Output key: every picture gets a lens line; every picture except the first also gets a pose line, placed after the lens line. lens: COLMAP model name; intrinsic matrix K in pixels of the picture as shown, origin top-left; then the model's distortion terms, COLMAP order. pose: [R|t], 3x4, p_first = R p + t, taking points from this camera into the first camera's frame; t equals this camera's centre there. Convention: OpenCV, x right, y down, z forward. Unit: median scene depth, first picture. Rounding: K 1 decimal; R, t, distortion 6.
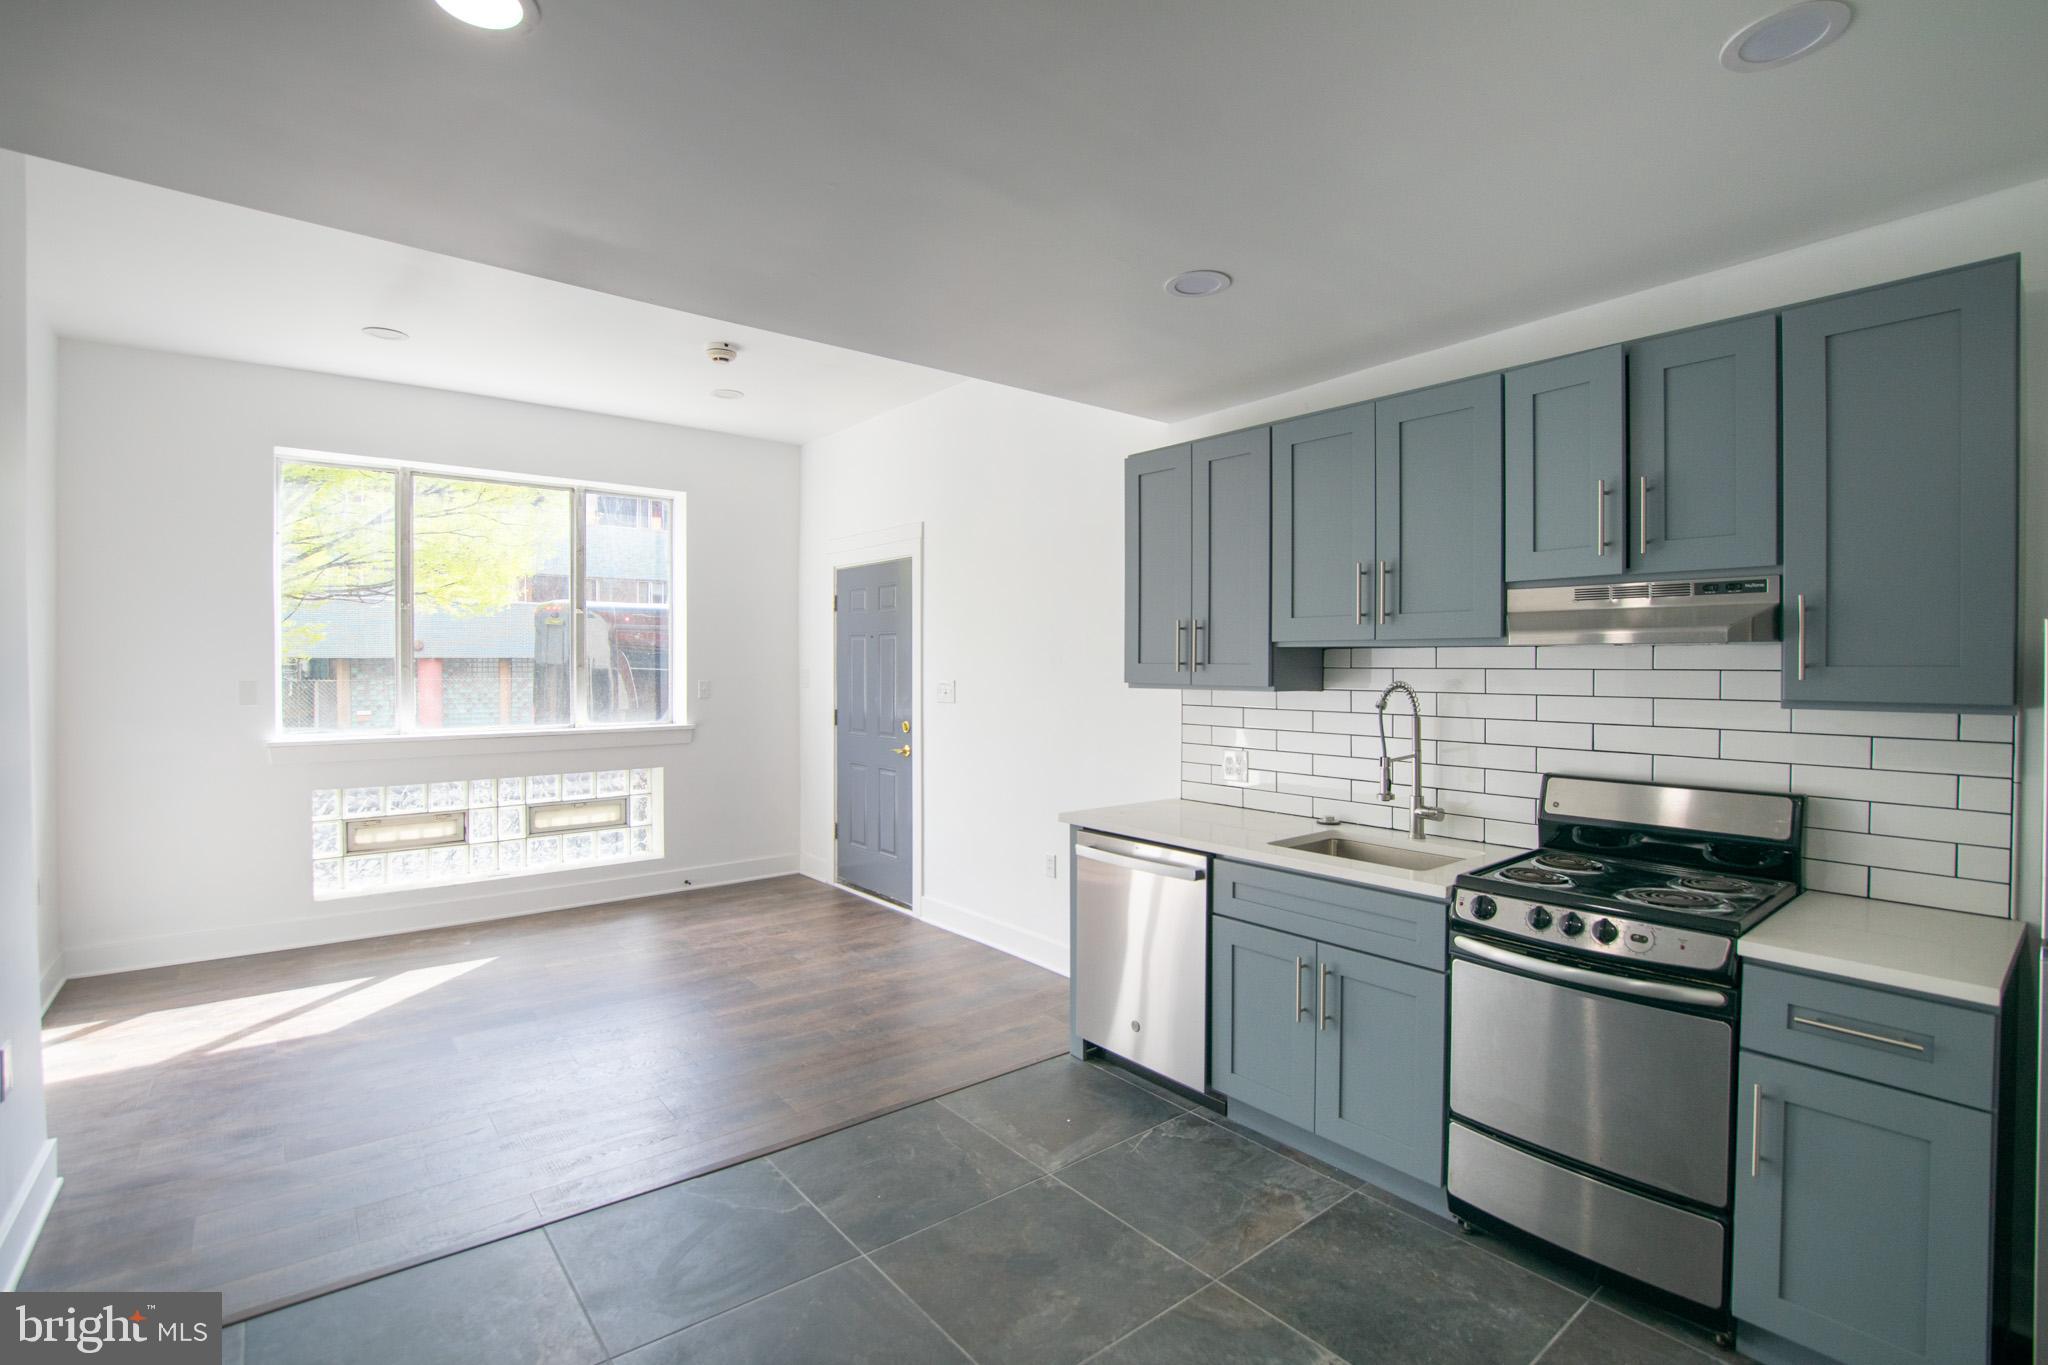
lens RADIAL K [[939.1, 0, 995.0], [0, 939.1, 660.9], [0, 0, 1]] dist [-0.032855, 0.005668]
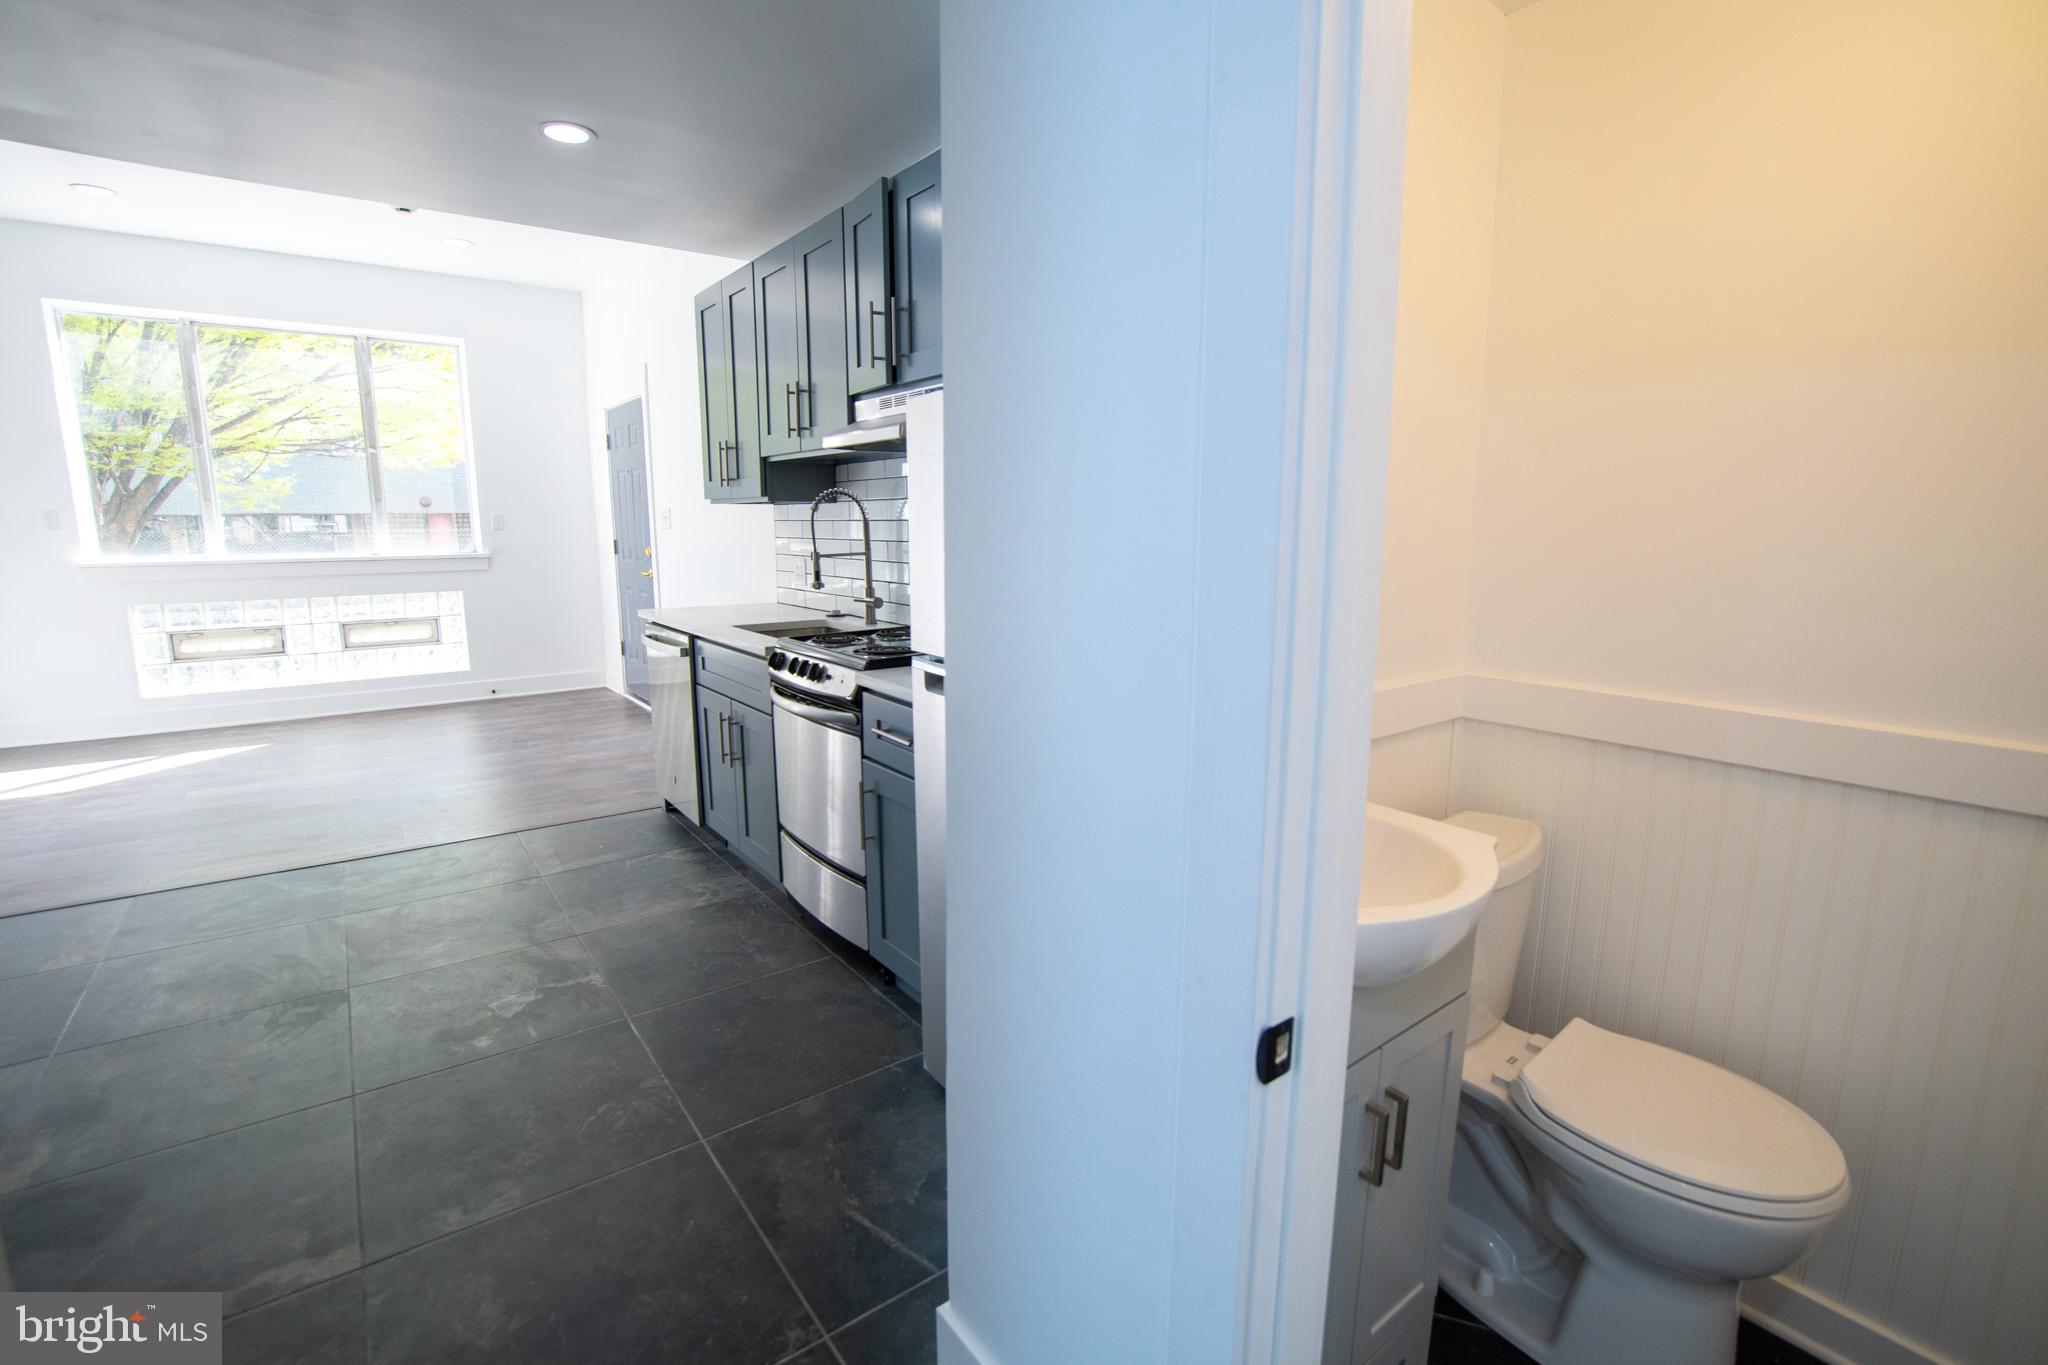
lens RADIAL K [[939.1, 0, 1049.1], [0, 939.1, 647.0], [0, 0, 1]] dist [-0.032855, 0.005668]
pose [[0.999552, 0.005891, -0.029361, 0.413521], [-0.002015, 0.991470, 0.130317, 0.036629], [0.029878, -0.130199, 0.991038, -0.103246]]
